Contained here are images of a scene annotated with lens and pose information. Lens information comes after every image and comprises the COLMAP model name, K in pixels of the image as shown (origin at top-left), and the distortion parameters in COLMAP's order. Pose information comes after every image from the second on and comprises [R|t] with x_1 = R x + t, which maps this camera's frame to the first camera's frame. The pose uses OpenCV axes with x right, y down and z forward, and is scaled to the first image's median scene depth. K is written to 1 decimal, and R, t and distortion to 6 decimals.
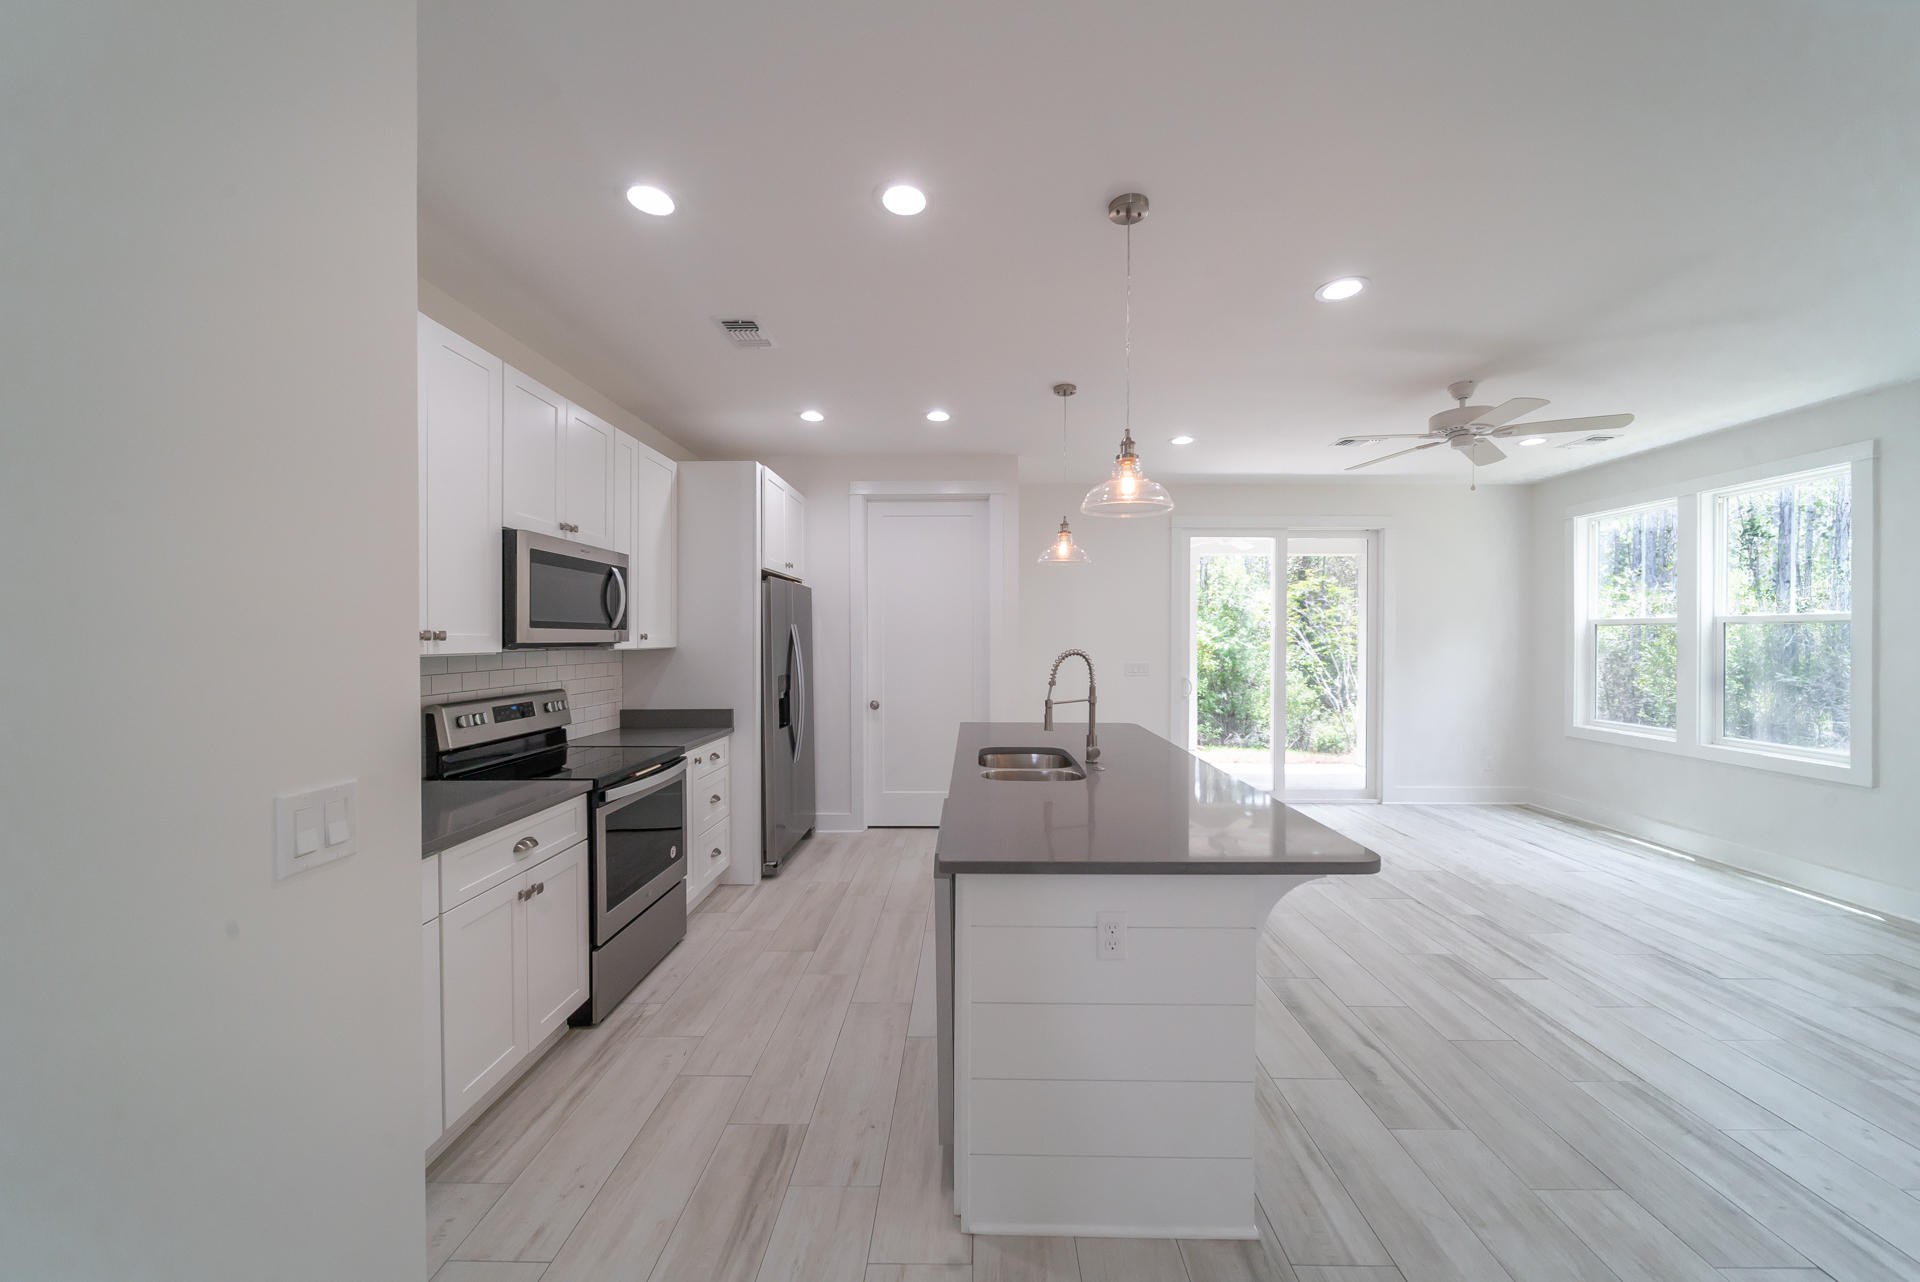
lens RADIAL K [[679.7, 0, 968.9], [0, 679.7, 642.5], [0, 0, 1]] dist [-0.001407, -0.000436]
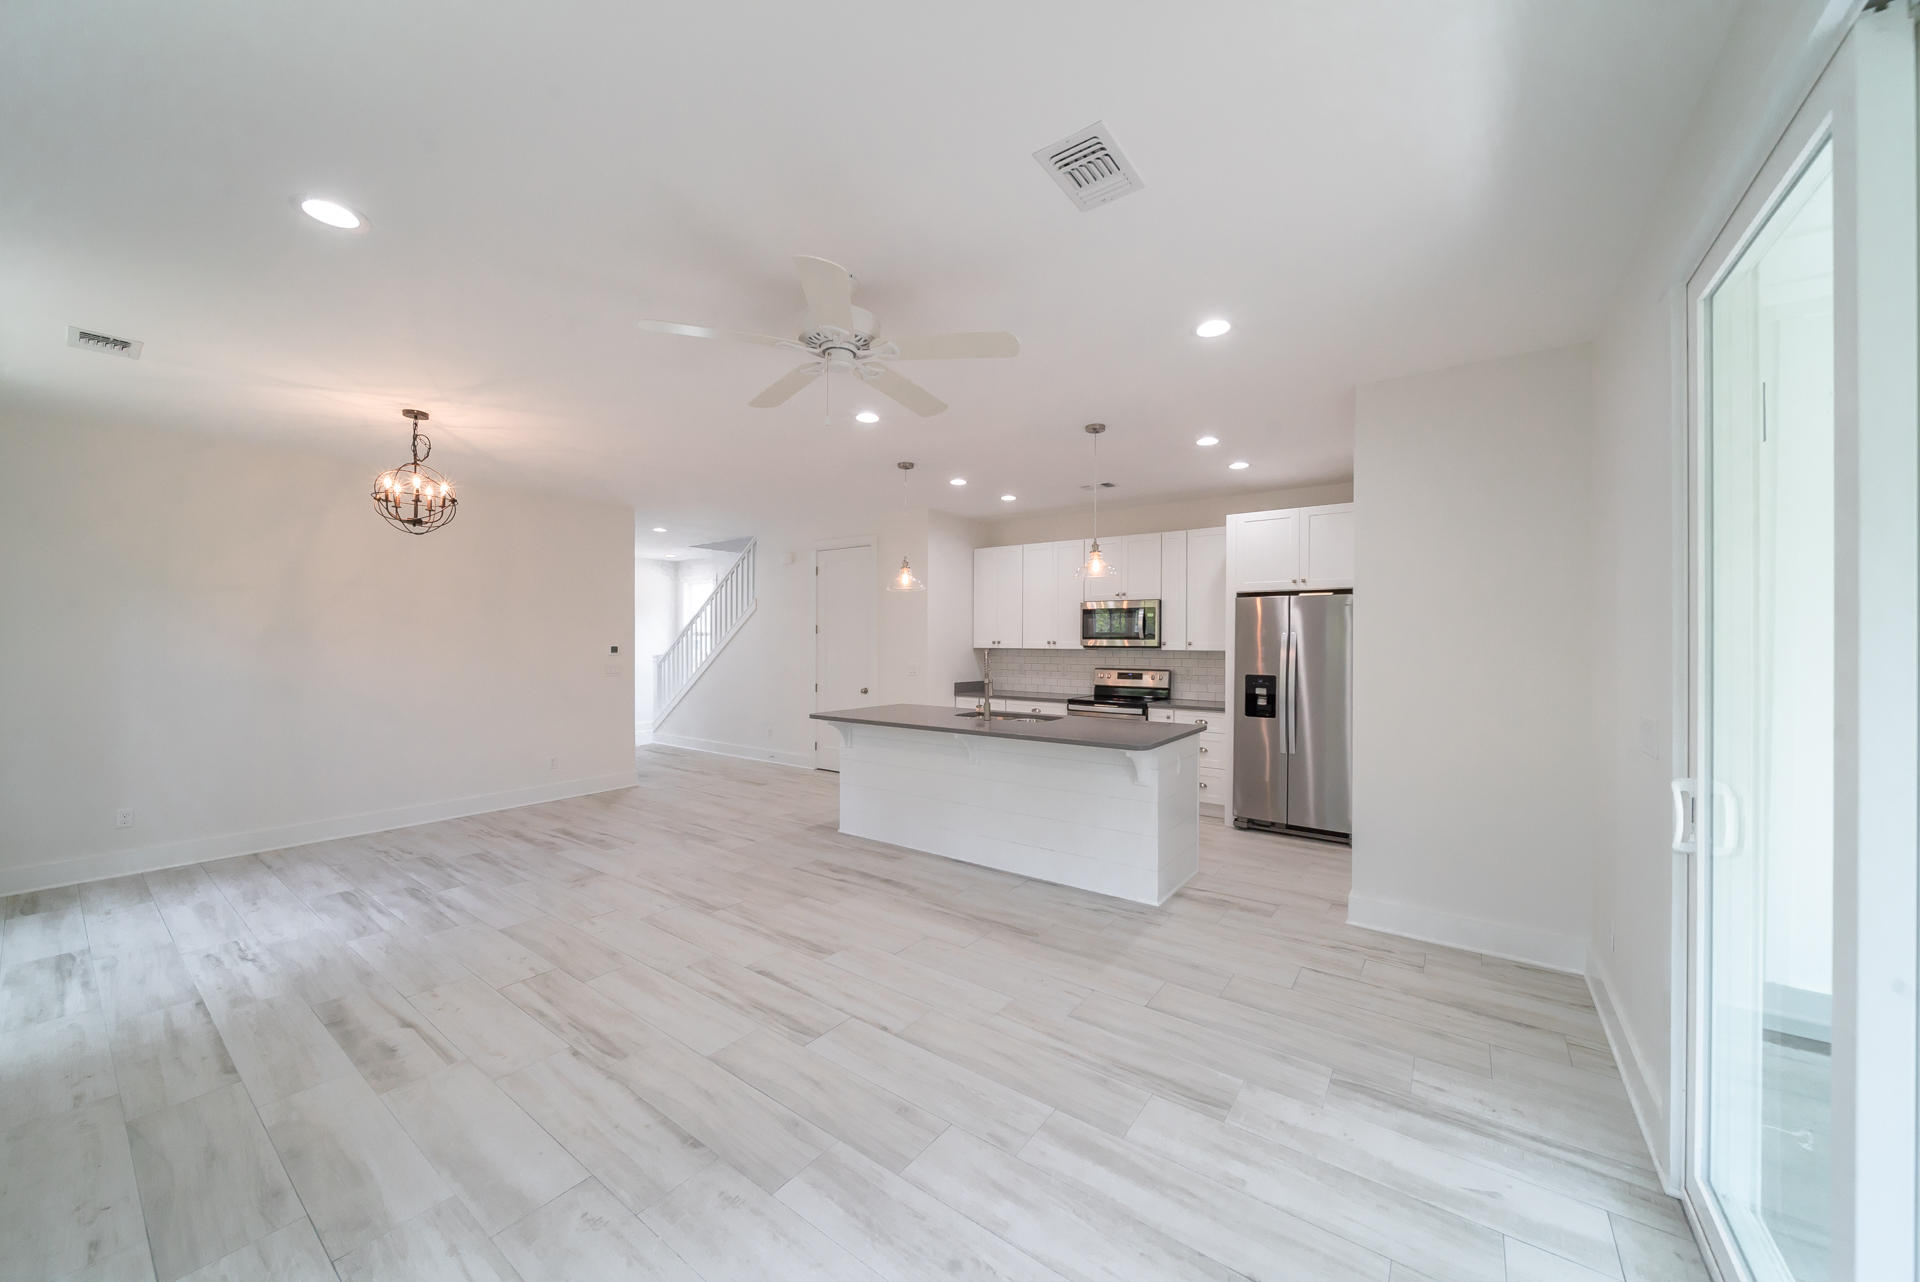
lens RADIAL K [[679.7, 0, 968.9], [0, 679.7, 642.5], [0, 0, 1]] dist [-0.001407, -0.000436]
pose [[-0.577471, -0.004226, -0.816400, 1.398760], [-0.013247, 0.999903, 0.004194, -0.011725], [0.816303, 0.013237, -0.577472, 1.739332]]
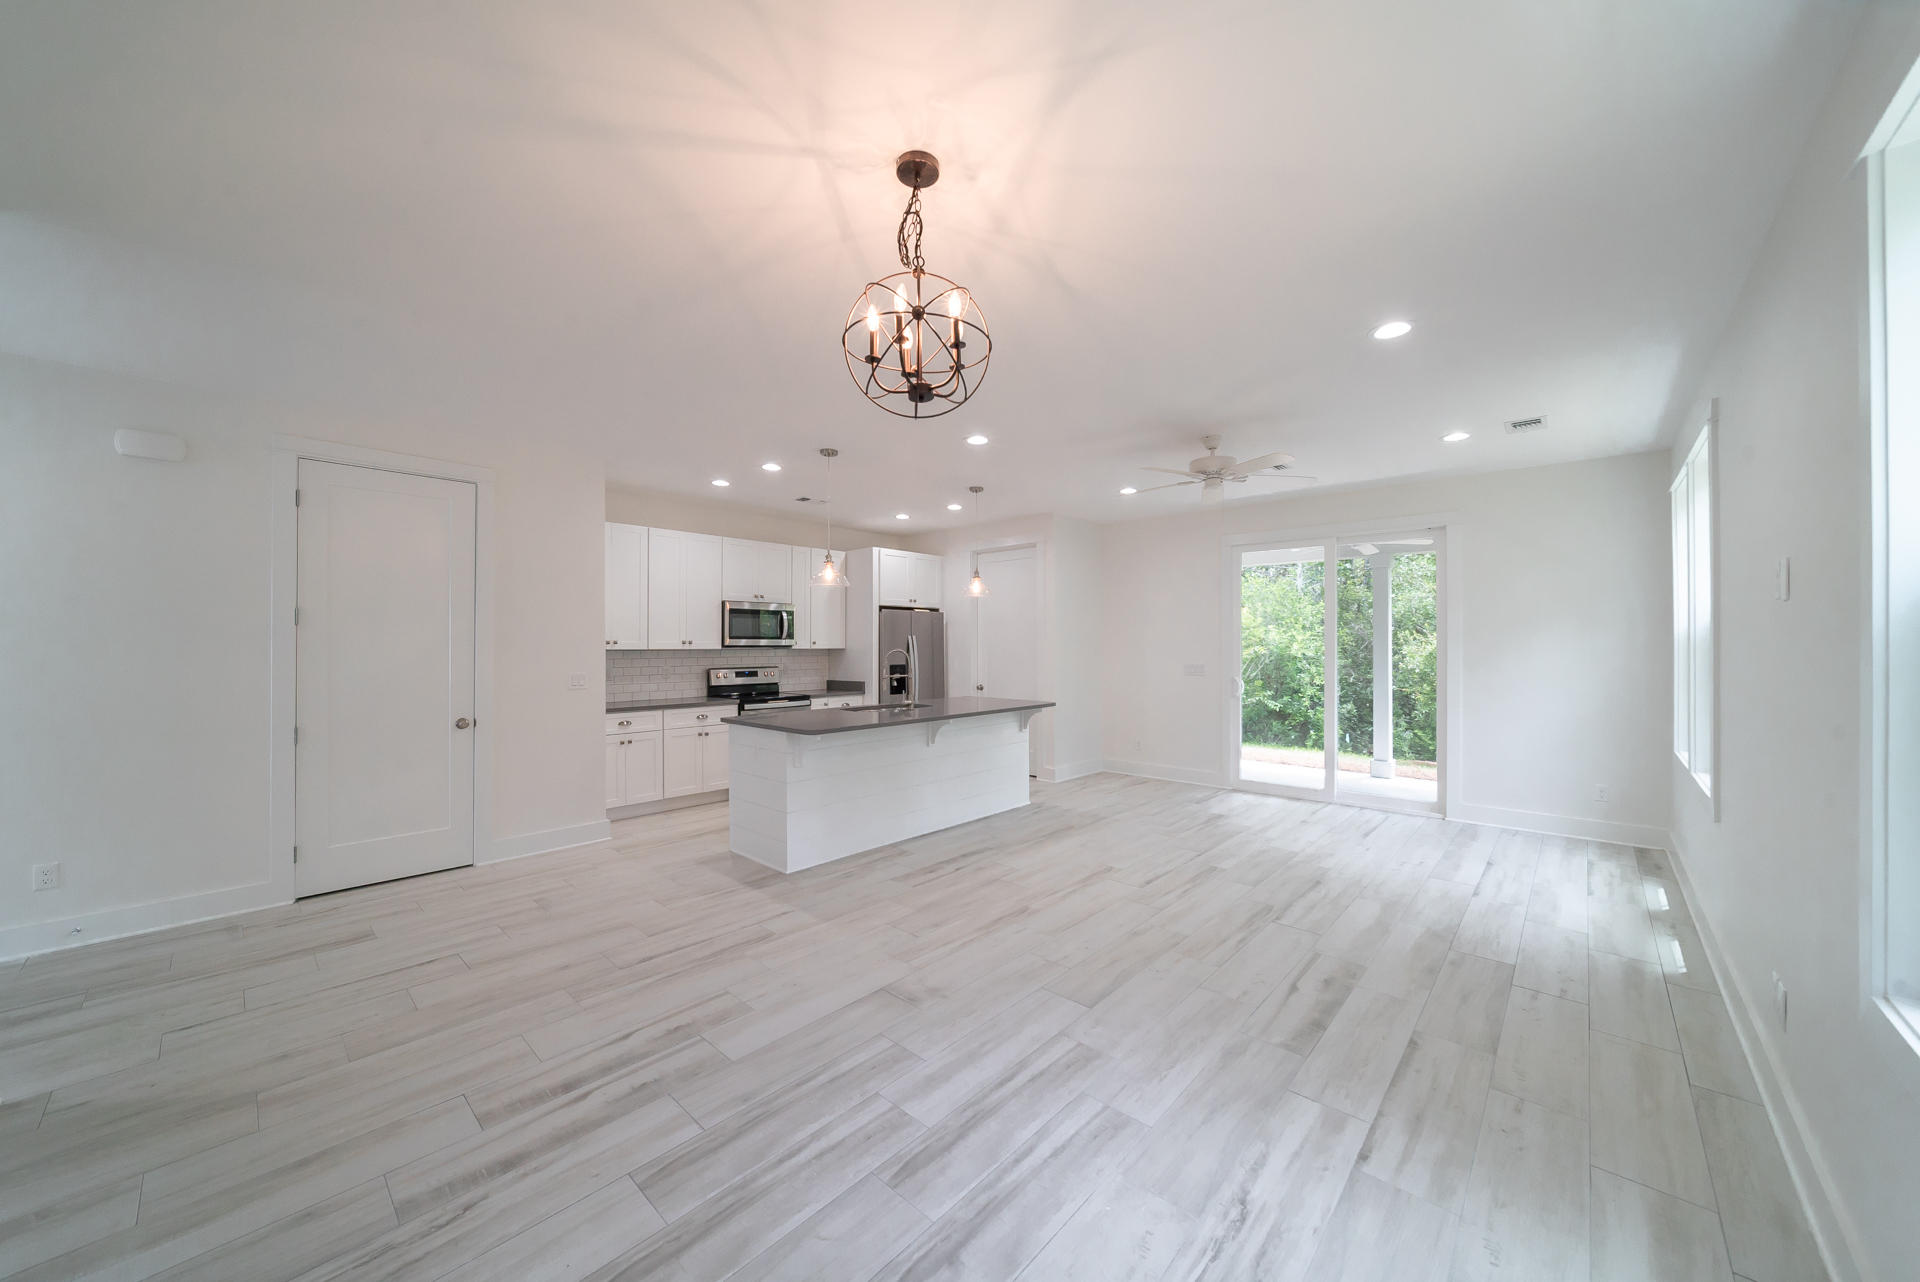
lens RADIAL K [[679.7, 0, 968.9], [0, 679.7, 642.5], [0, 0, 1]] dist [-0.001407, -0.000436]
pose [[0.746464, -0.004582, -0.665410, 1.400776], [-0.004512, 0.999918, -0.011947, 0.014683], [0.665411, 0.011921, 0.746382, -0.248294]]
